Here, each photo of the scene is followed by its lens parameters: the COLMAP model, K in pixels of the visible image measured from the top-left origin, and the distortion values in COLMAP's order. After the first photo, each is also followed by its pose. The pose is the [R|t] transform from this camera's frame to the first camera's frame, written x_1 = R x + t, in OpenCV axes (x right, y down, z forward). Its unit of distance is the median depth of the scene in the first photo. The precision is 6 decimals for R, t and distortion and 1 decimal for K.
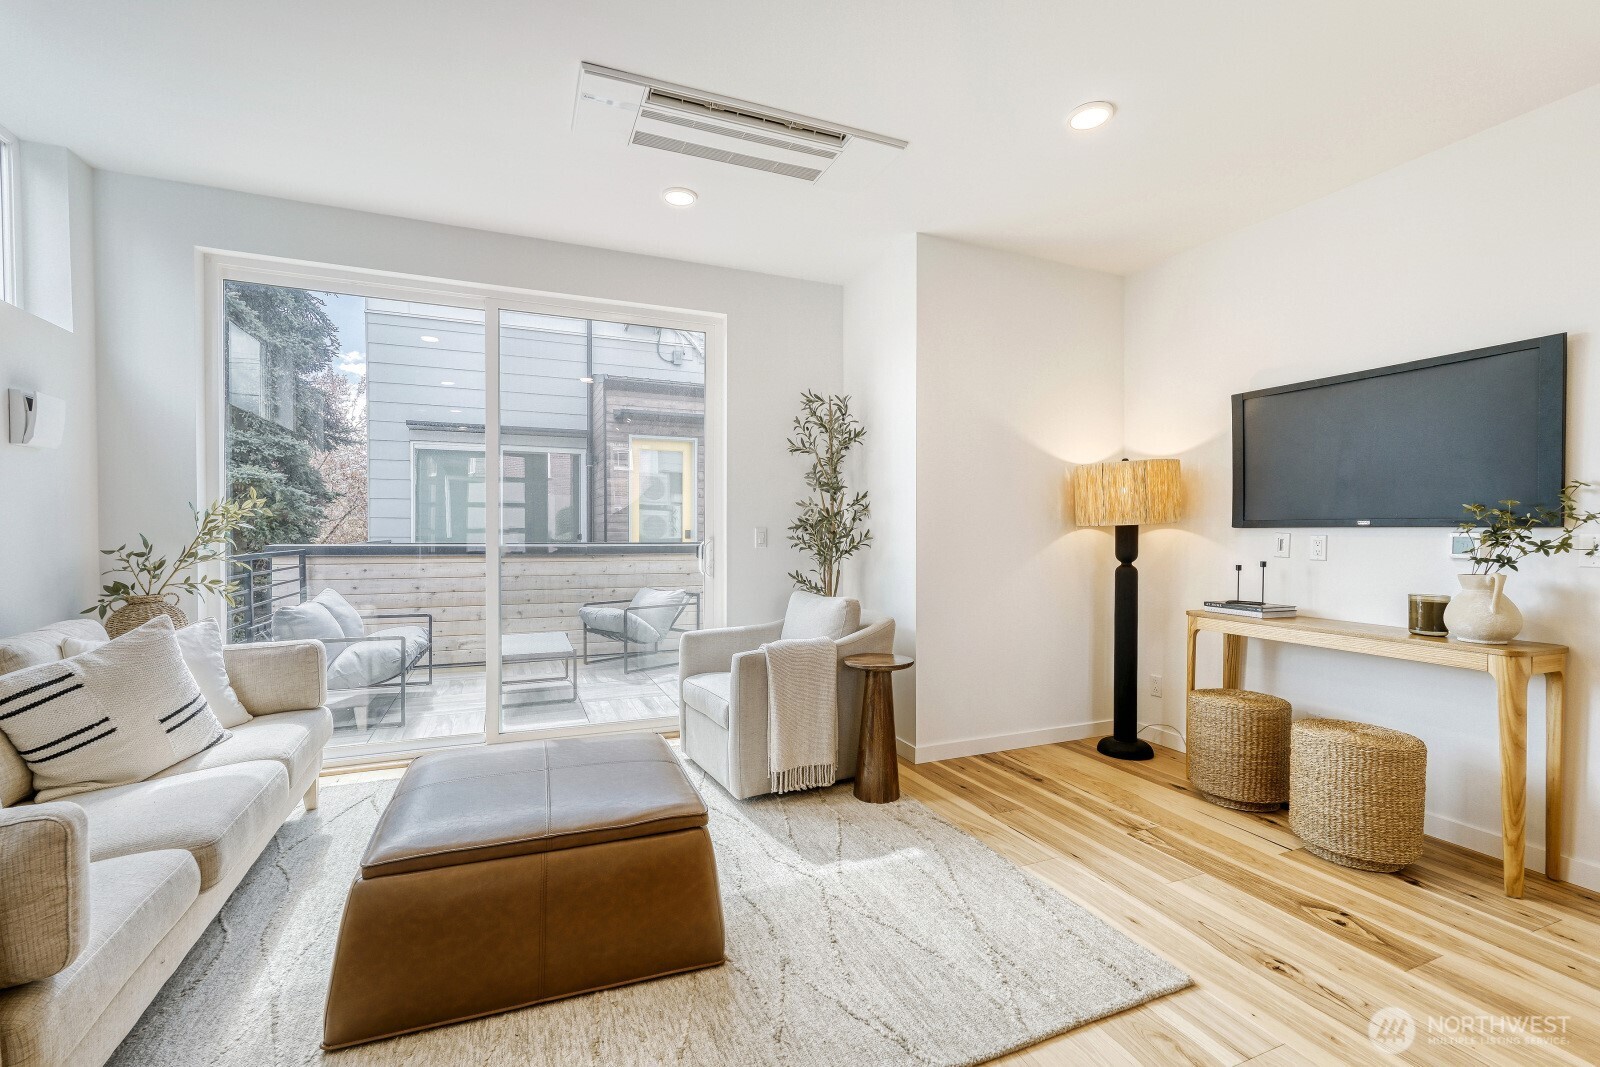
lens RADIAL K [[700.7, 0, 802.1], [0, 700.7, 543.0], [0, 0, 1]] dist [0.003649, 0.004026]
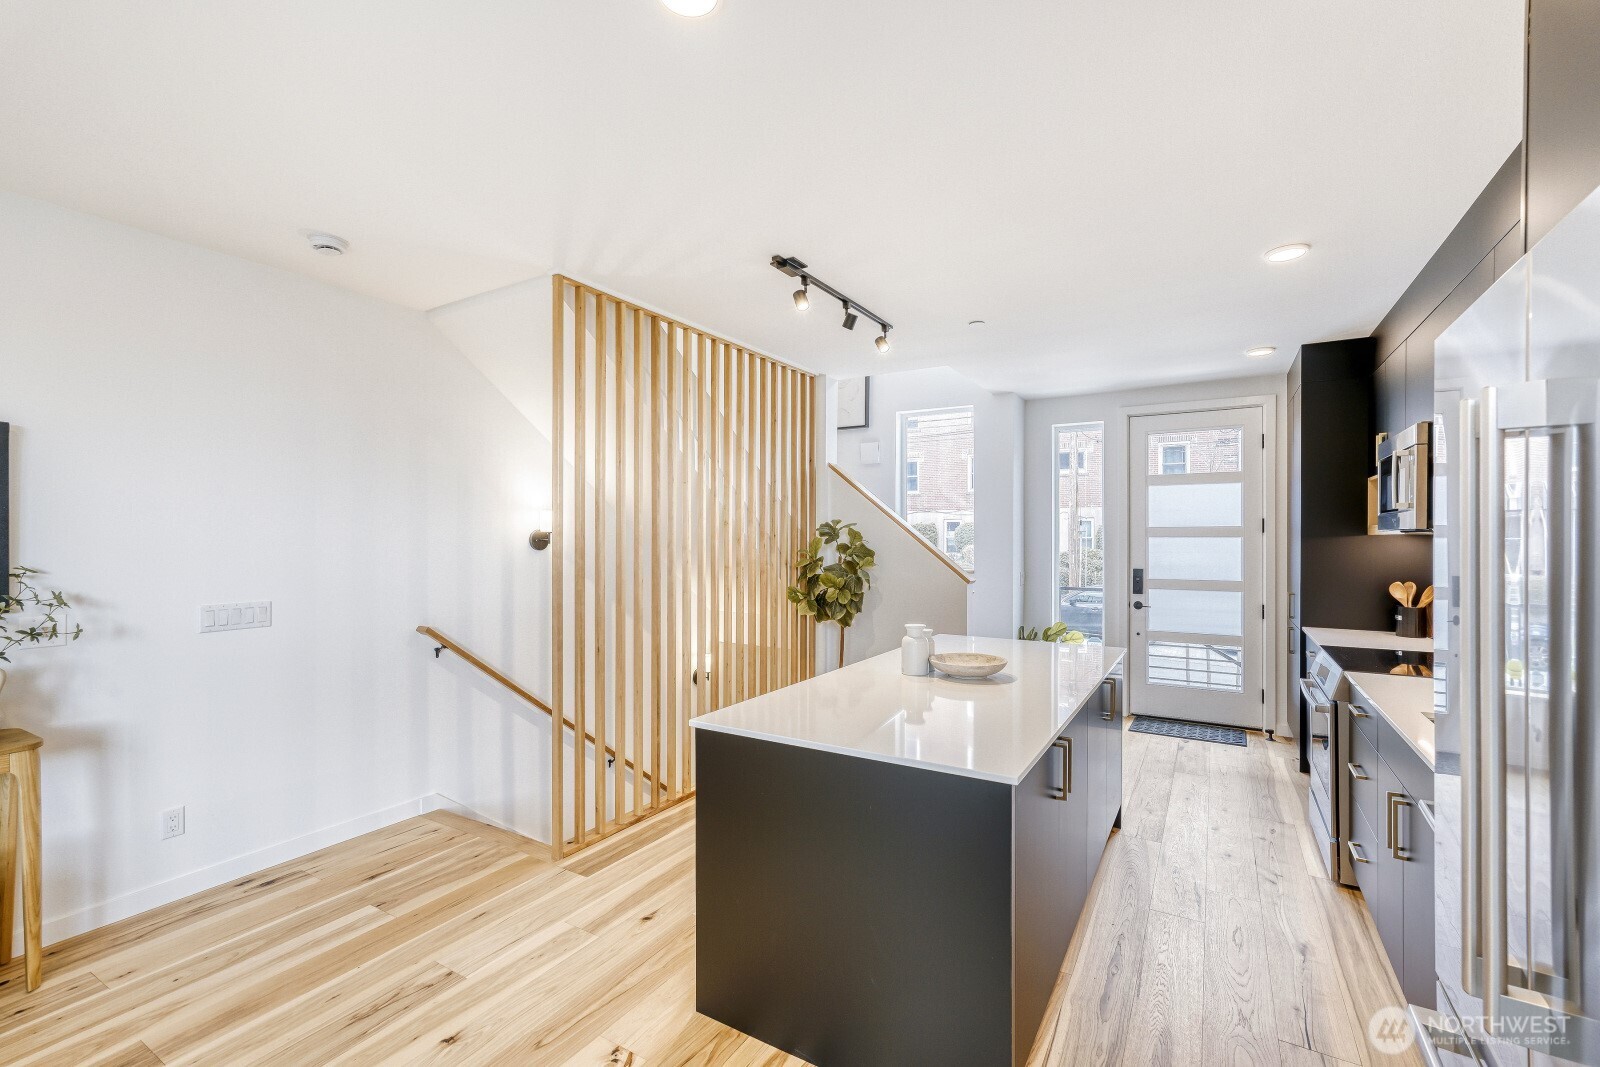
lens RADIAL K [[700.7, 0, 797.4], [0, 700.7, 537.0], [0, 0, 1]] dist [0.003649, 0.004026]
pose [[-0.586593, -0.007442, 0.809848, -0.283321], [0.009910, 0.999817, 0.016366, -0.093243], [-0.809821, 0.017625, -0.586412, 0.462675]]
